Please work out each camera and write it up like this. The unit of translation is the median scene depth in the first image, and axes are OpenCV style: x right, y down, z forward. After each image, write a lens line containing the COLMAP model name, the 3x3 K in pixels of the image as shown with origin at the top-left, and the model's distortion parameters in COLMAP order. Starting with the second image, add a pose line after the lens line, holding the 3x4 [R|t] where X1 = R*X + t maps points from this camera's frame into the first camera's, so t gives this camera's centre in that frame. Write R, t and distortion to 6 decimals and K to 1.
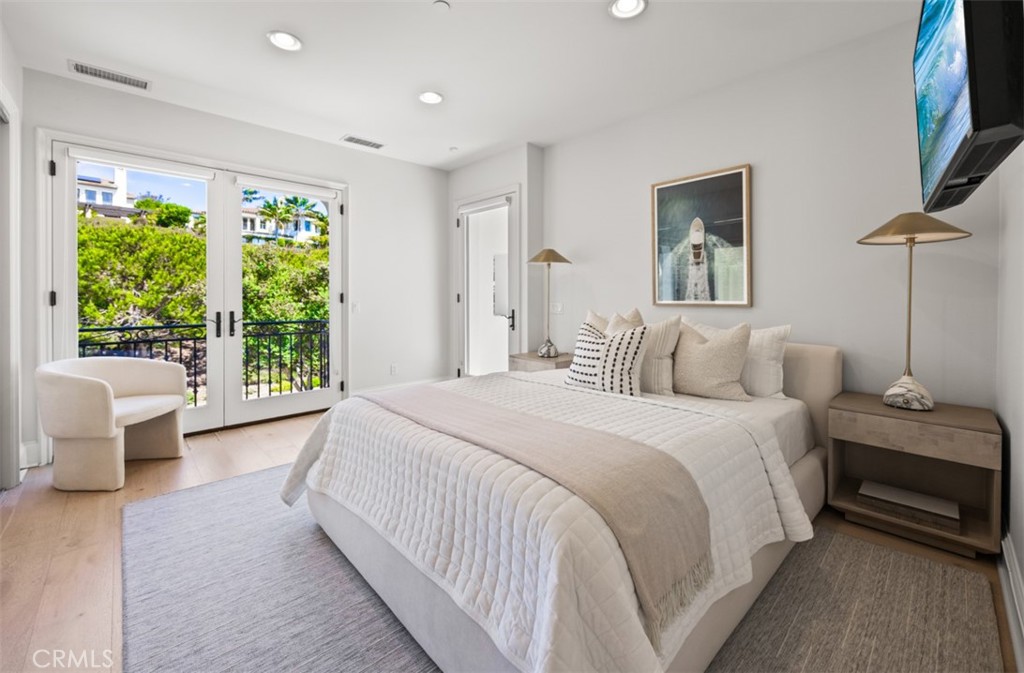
lens RADIAL K [[419.6, 0, 519.3], [0, 419.6, 298.6], [0, 0, 1]] dist [0.000193, -0.000078]
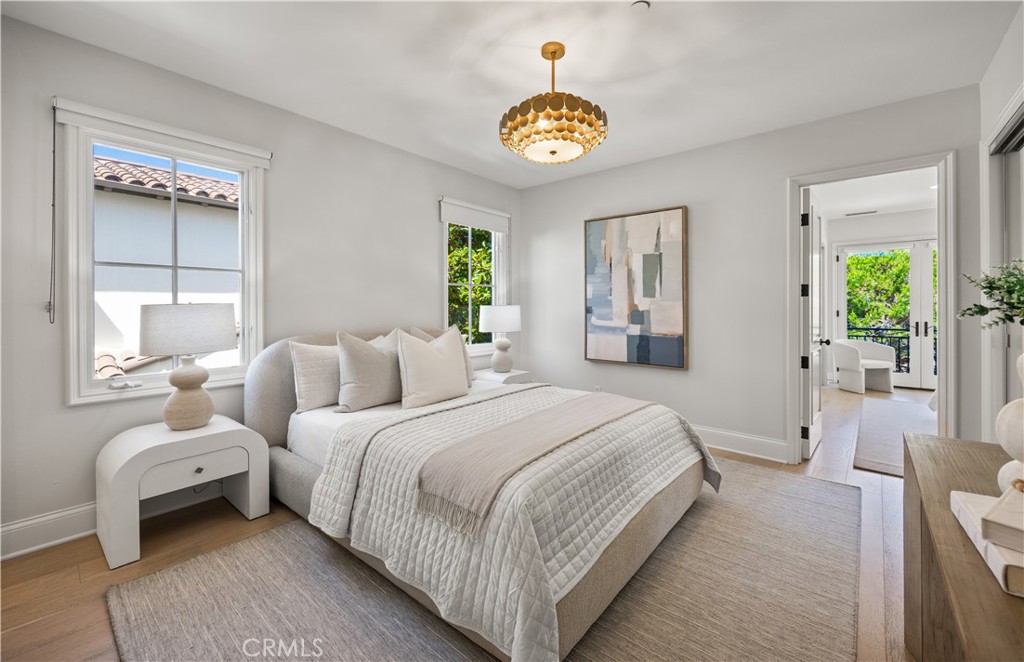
lens RADIAL K [[415.1, 0, 519.3], [0, 415.1, 306.3], [0, 0, 1]] dist [0.000557, 0.000007]
pose [[0.097706, -0.002054, -0.995213, 0.158593], [-0.000935, 0.999997, -0.002155, -0.005300], [0.995215, 0.001141, 0.097703, -0.154513]]
